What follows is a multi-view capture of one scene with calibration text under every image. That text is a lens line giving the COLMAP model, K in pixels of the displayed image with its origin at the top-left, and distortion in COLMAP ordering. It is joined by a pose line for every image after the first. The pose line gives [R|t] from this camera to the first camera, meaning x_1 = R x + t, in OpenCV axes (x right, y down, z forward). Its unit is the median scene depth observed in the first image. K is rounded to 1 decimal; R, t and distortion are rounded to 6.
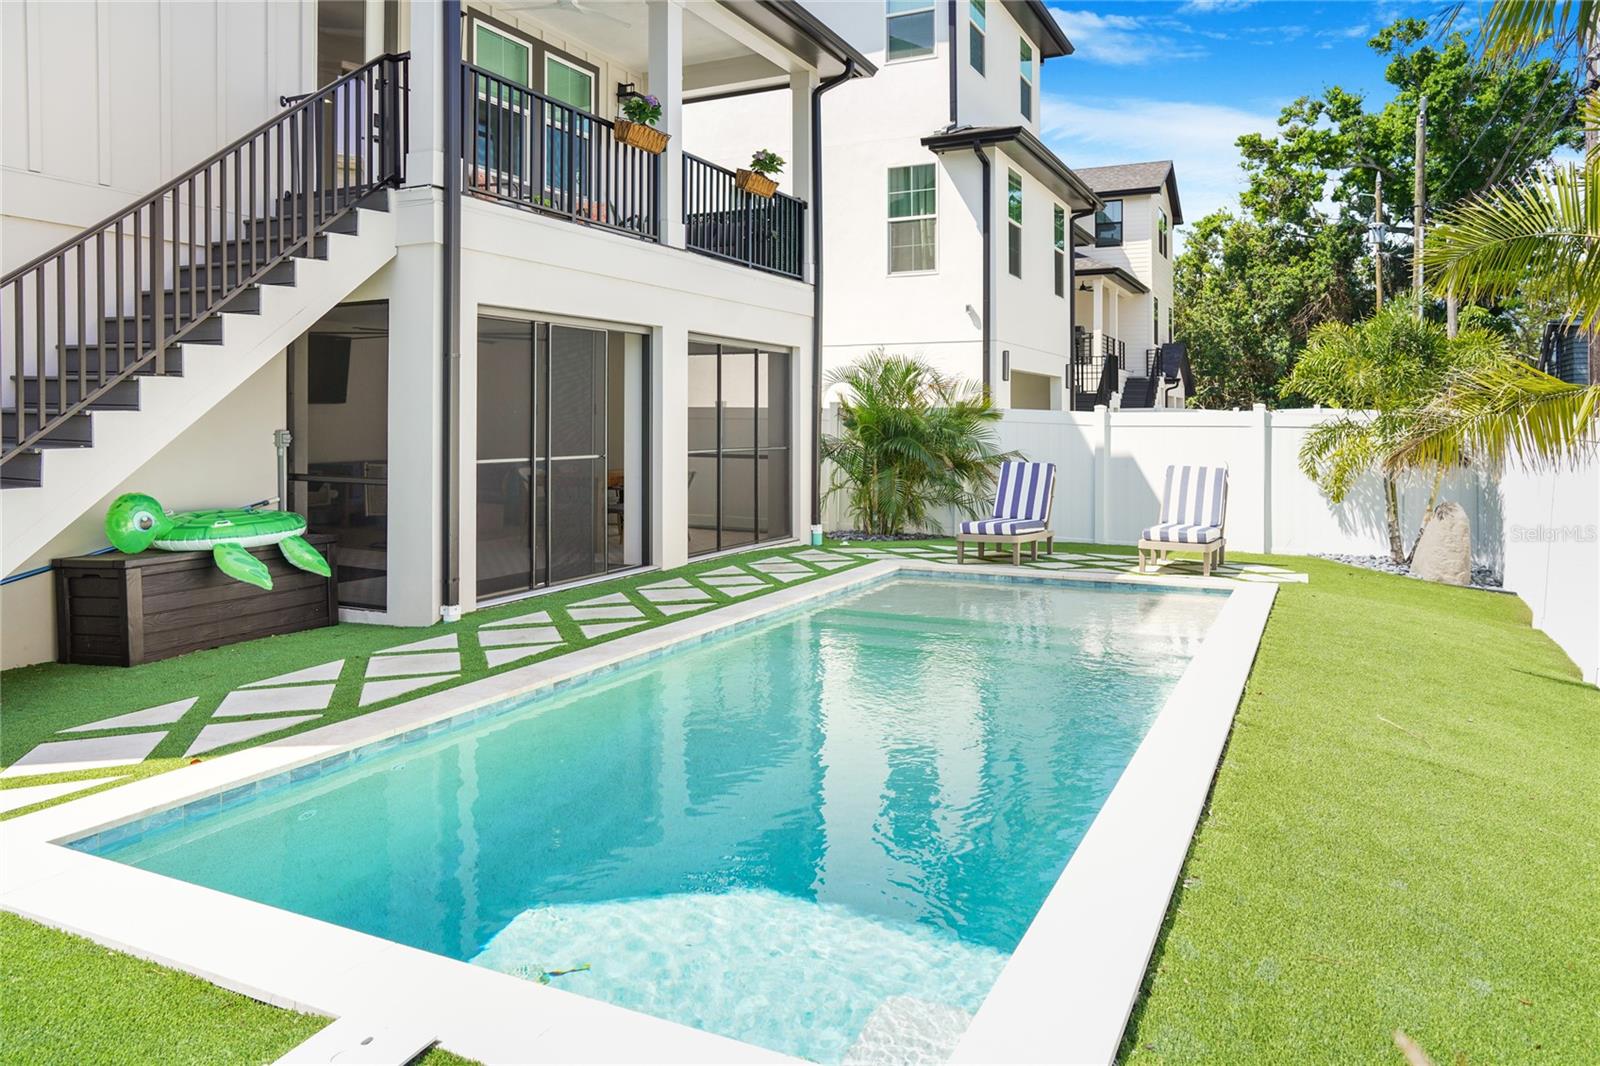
lens RADIAL K [[1084.7, 0, 808.1], [0, 1084.7, 417.6], [0, 0, 1]] dist [-0.060589, 0.087964]
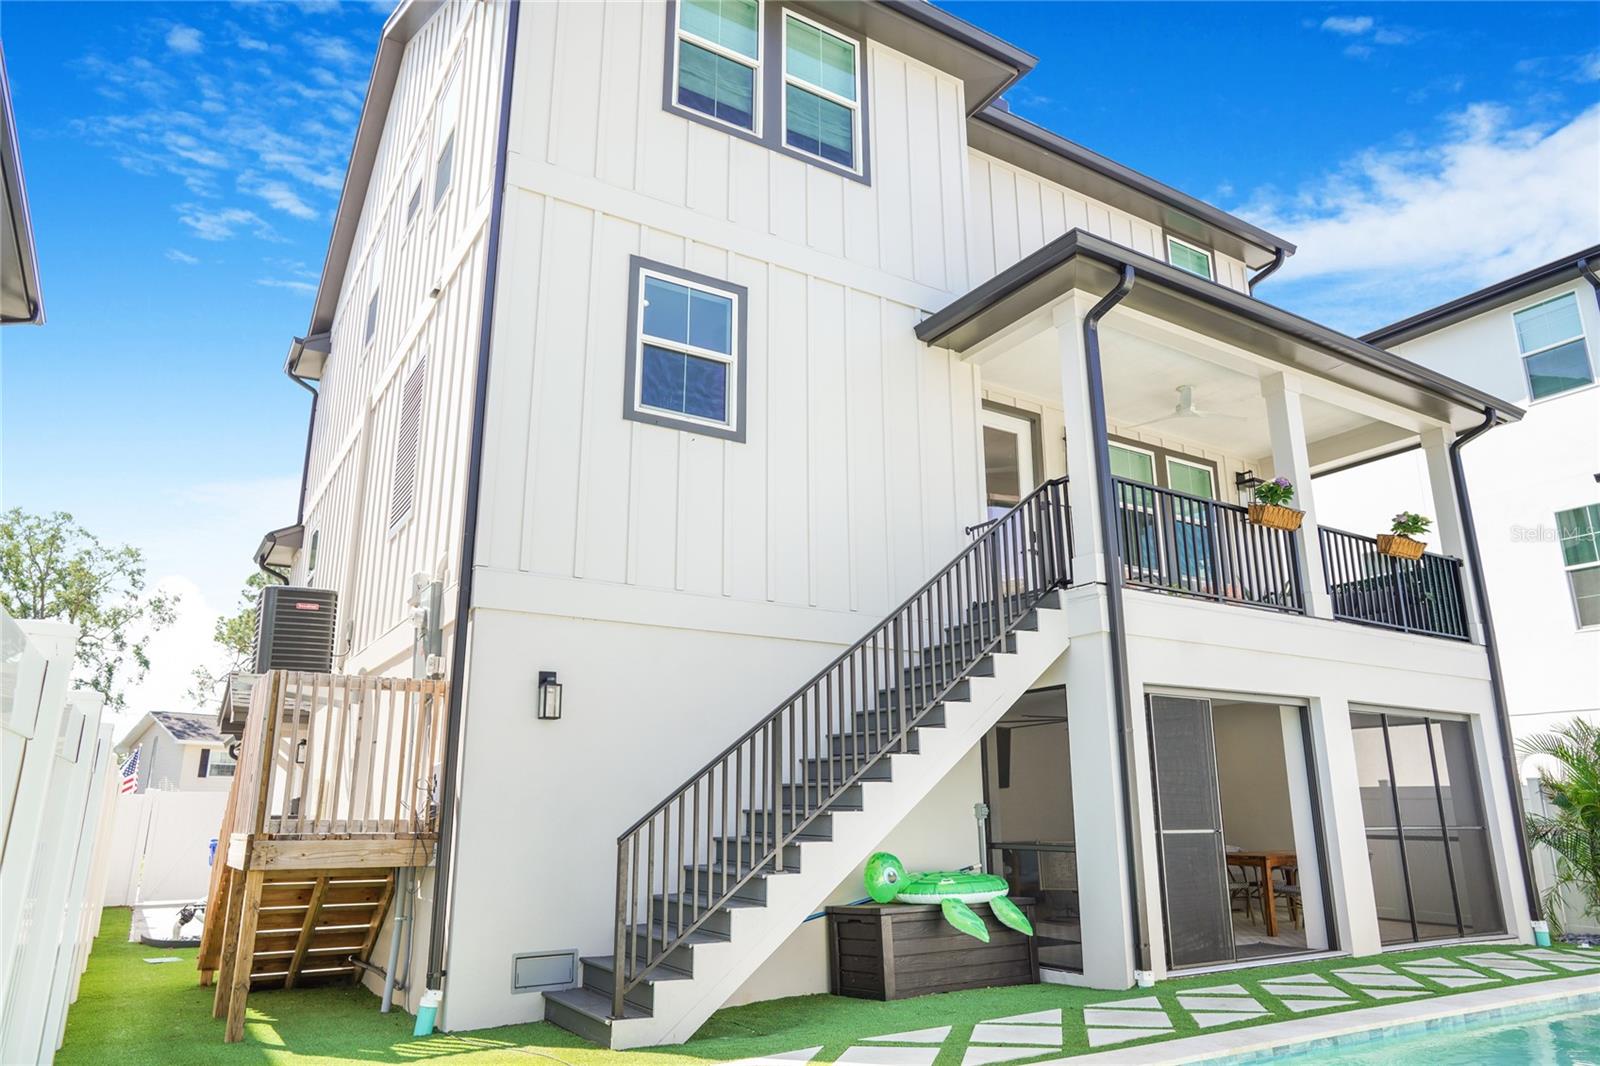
lens RADIAL K [[1053.4, 0, 800.0], [0, 1053.4, 533.0], [0, 0, 1]] dist [-0.044203, 0.048302]
pose [[0.845365, -0.141594, -0.515081, -0.021074], [0.003049, 0.965494, -0.260407, 0.018410], [0.534180, 0.218569, 0.816627, -0.074501]]
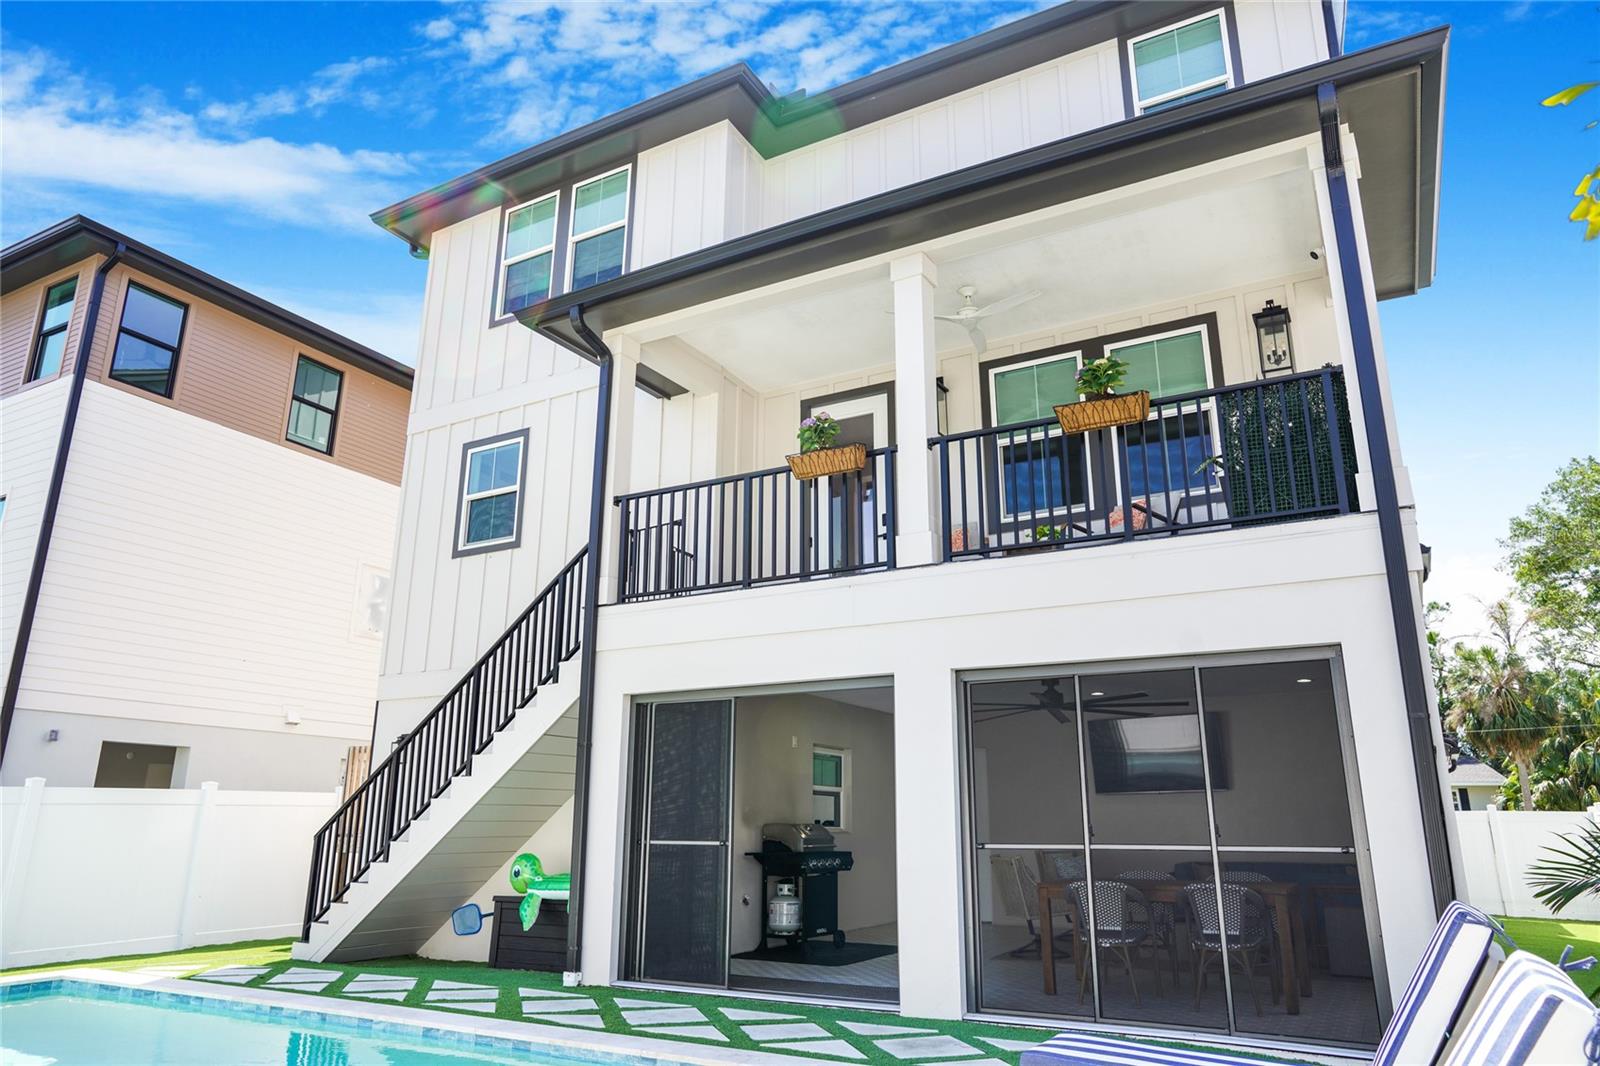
lens RADIAL K [[1053.4, 0, 800.0], [0, 1053.4, 533.0], [0, 0, 1]] dist [-0.044203, 0.048302]
pose [[-0.057664, -0.271007, -0.960849, 0.582611], [0.000075, 0.962449, -0.271463, 0.021776], [0.998336, -0.015725, -0.055479, 0.922848]]
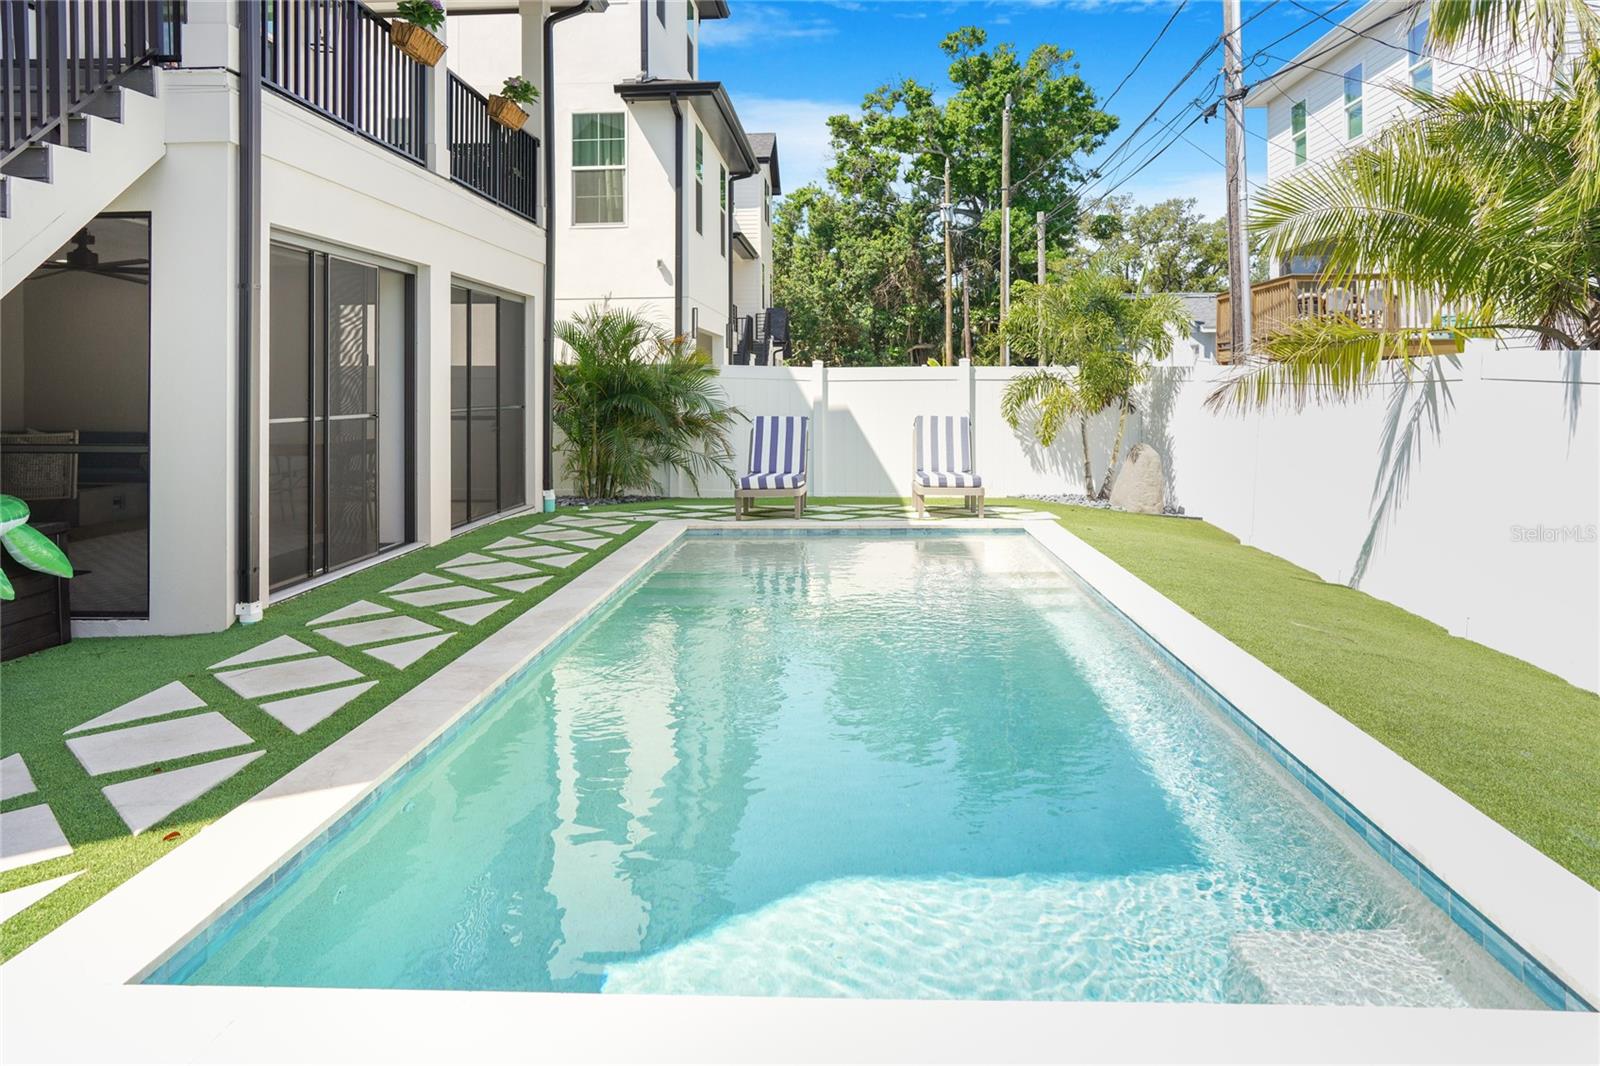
lens RADIAL K [[1093.2, 0, 806.2], [0, 1093.2, 347.5], [0, 0, 1]] dist [-0.016646, 0.001438]
pose [[0.917823, 0.005098, 0.396957, -0.194199], [0.008511, 0.999435, -0.032513, 0.012821], [-0.396898, 0.033220, 0.917261, 0.076097]]
